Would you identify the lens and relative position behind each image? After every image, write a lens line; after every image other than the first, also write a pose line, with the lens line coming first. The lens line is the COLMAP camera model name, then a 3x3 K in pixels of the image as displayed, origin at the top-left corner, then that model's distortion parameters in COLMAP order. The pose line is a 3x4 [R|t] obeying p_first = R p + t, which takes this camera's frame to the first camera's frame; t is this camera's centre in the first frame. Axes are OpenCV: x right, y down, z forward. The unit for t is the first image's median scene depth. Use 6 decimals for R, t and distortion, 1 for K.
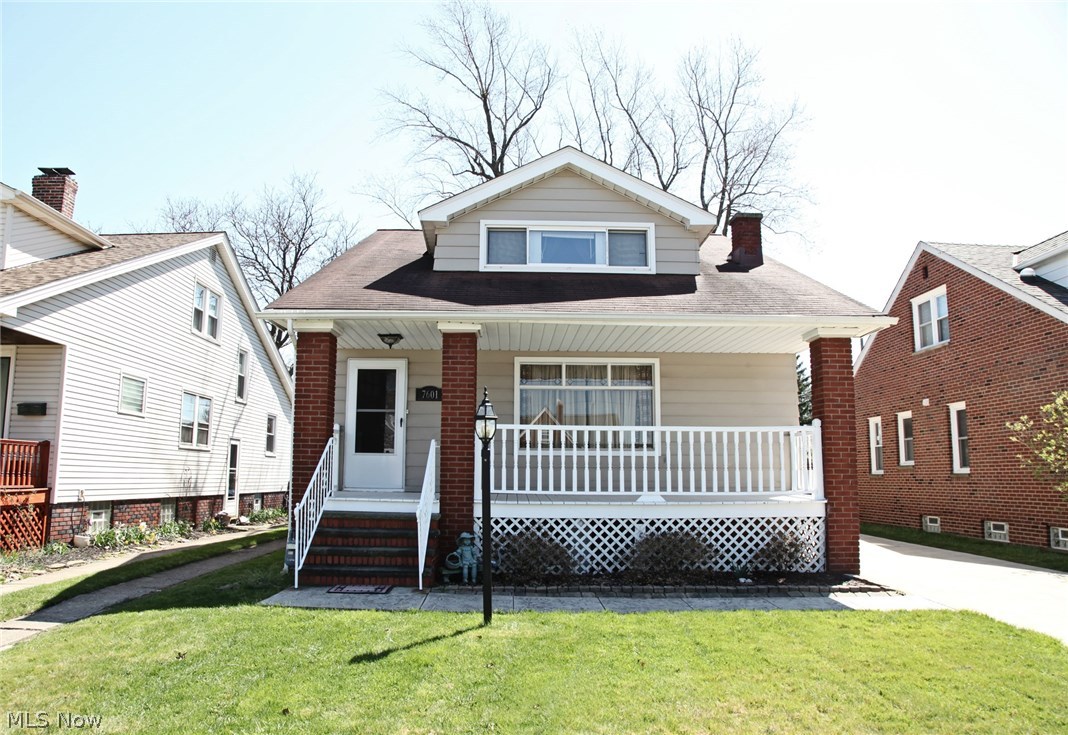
lens RADIAL K [[730.7, 0, 528.6], [0, 730.7, 376.5], [0, 0, 1]] dist [-0.087209, 0.021264]
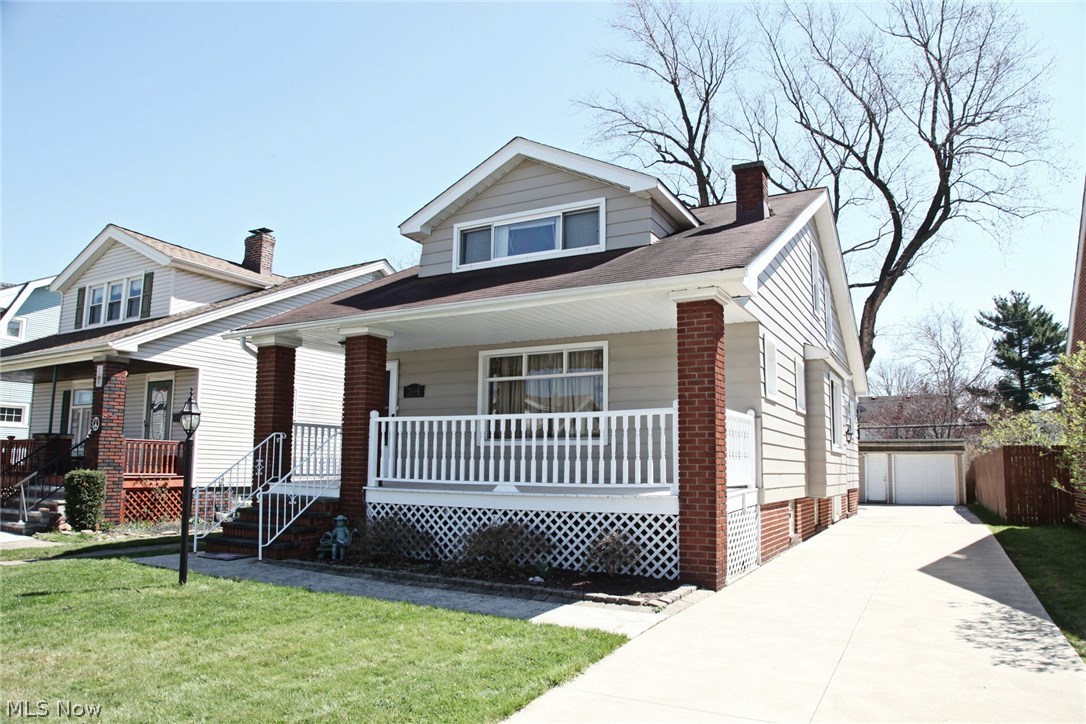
lens RADIAL K [[729.3, 0, 538.8], [0, 729.3, 359.7], [0, 0, 1]] dist [-0.104911, 0.043873]
pose [[0.872097, -0.071211, -0.484124, 0.572545], [0.062632, 0.997461, -0.033894, 0.026482], [0.485308, -0.000763, 0.874343, 0.144452]]
